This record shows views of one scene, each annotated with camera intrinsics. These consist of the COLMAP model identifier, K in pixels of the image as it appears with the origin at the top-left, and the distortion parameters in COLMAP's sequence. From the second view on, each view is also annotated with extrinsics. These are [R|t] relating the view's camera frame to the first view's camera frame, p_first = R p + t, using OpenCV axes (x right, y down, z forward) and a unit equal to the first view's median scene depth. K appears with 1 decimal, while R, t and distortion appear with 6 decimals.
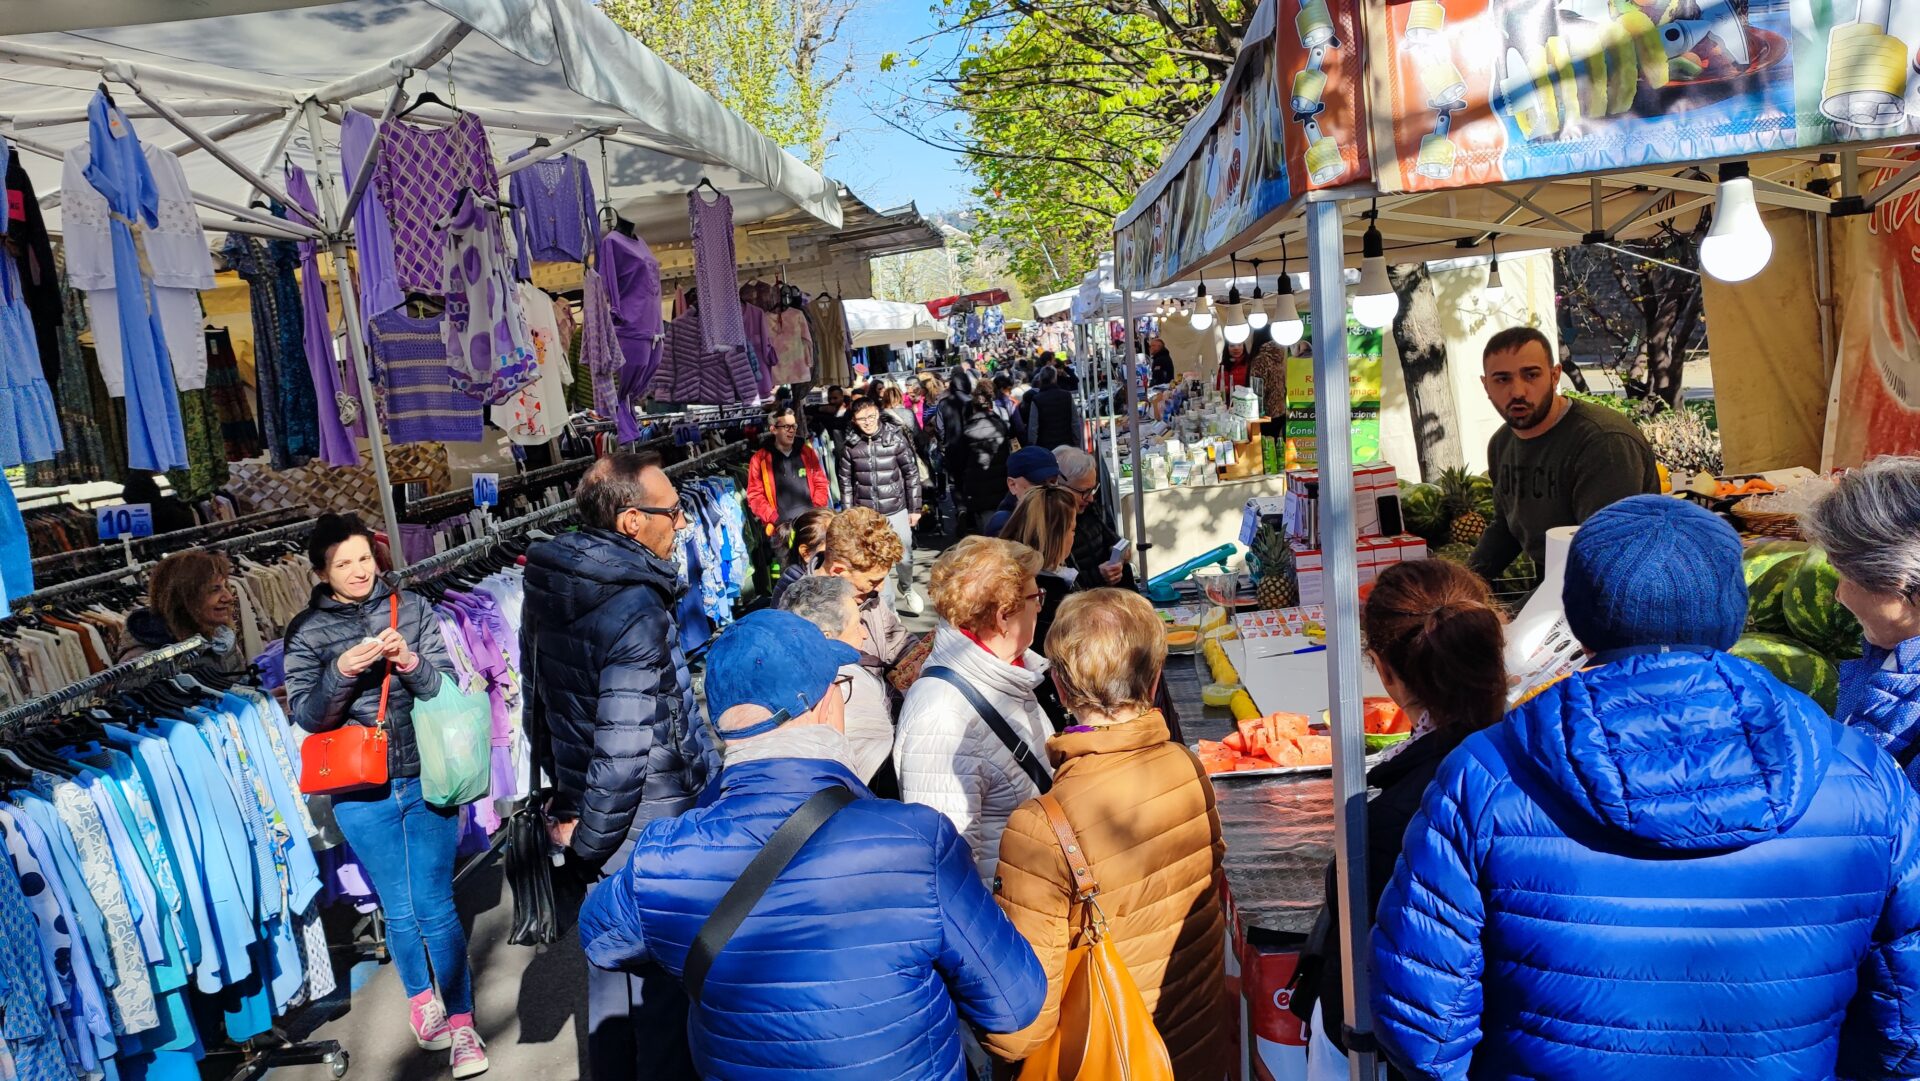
lens RADIAL K [[1523.3, 0, 957.0], [0, 1523.3, 537.6], [0, 0, 1]] dist [0.071070, -0.099700]
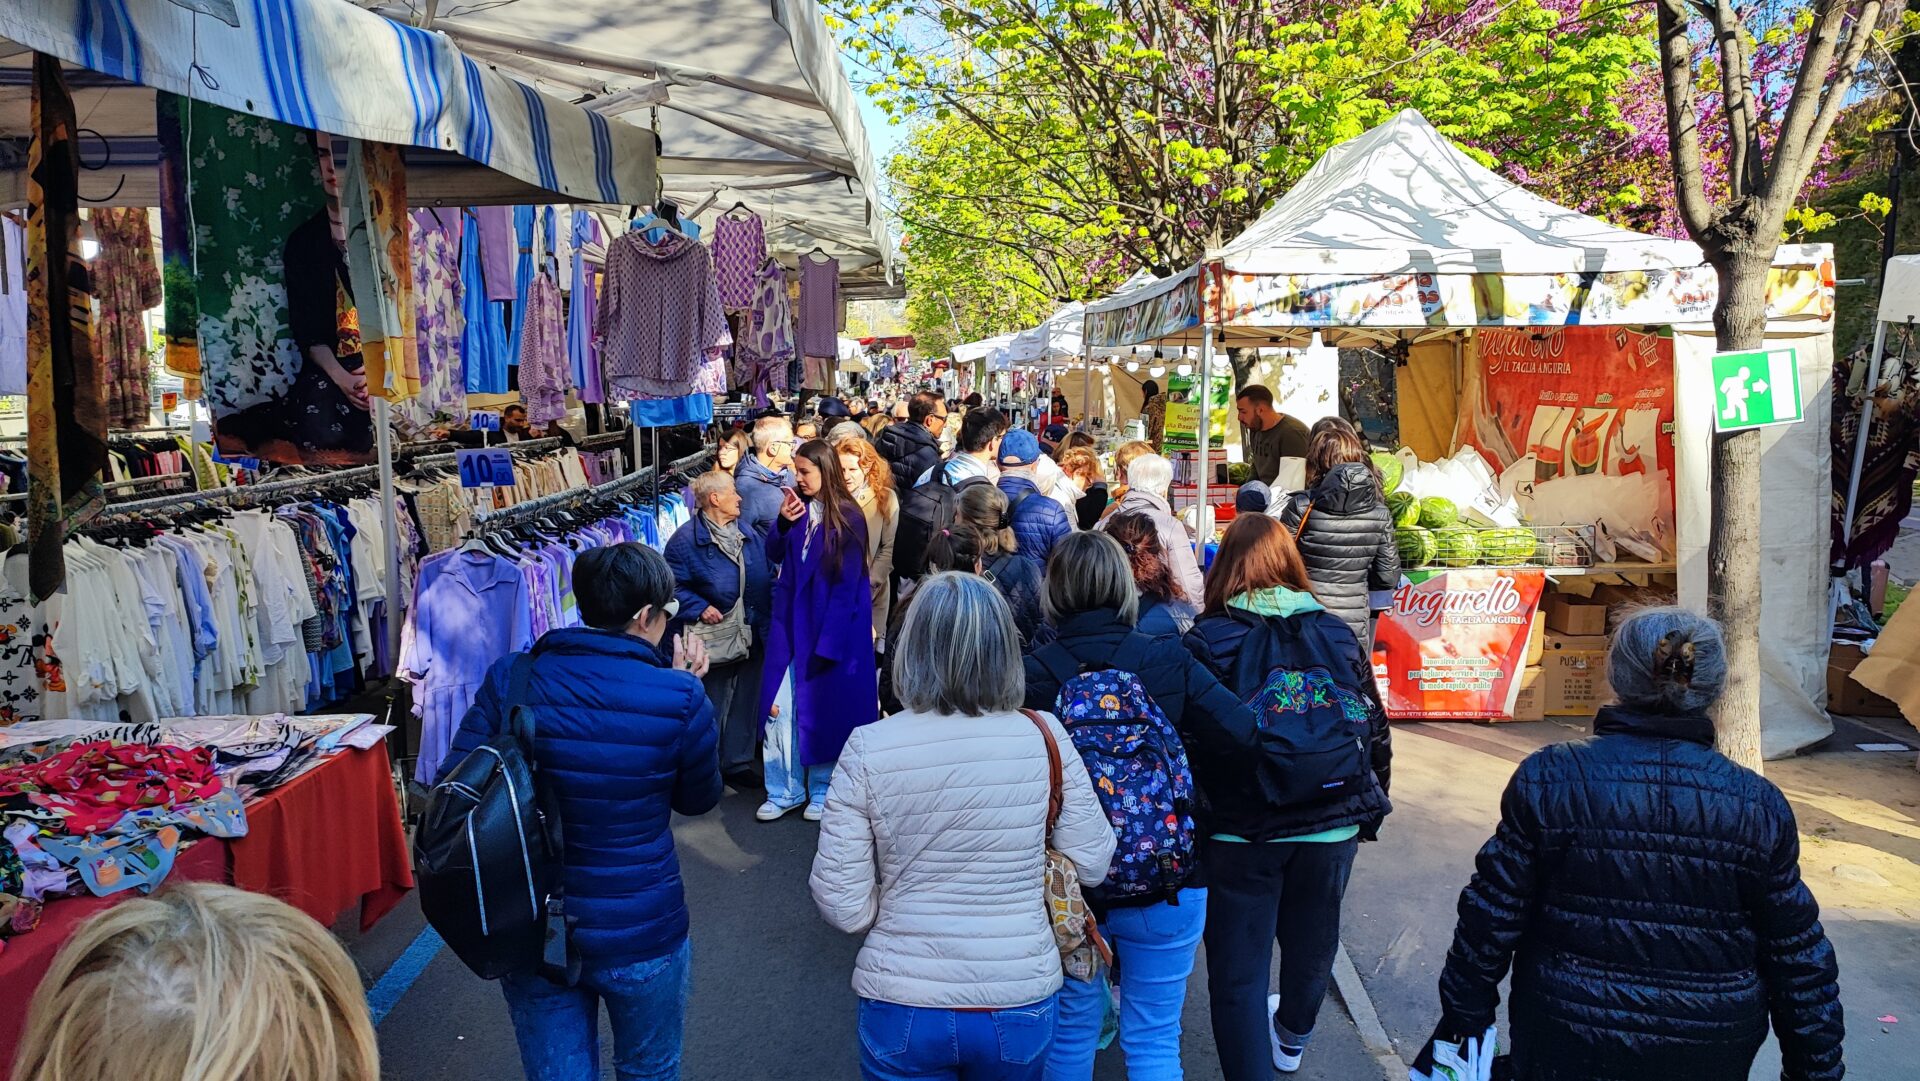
lens RADIAL K [[1523.3, 0, 957.0], [0, 1523.3, 537.6], [0, 0, 1]] dist [0.071070, -0.099700]
pose [[0.990924, 0.093216, 0.096849, -0.230775], [-0.090259, 0.995321, -0.034484, 0.161905], [-0.099610, 0.025430, 0.994702, -0.891994]]
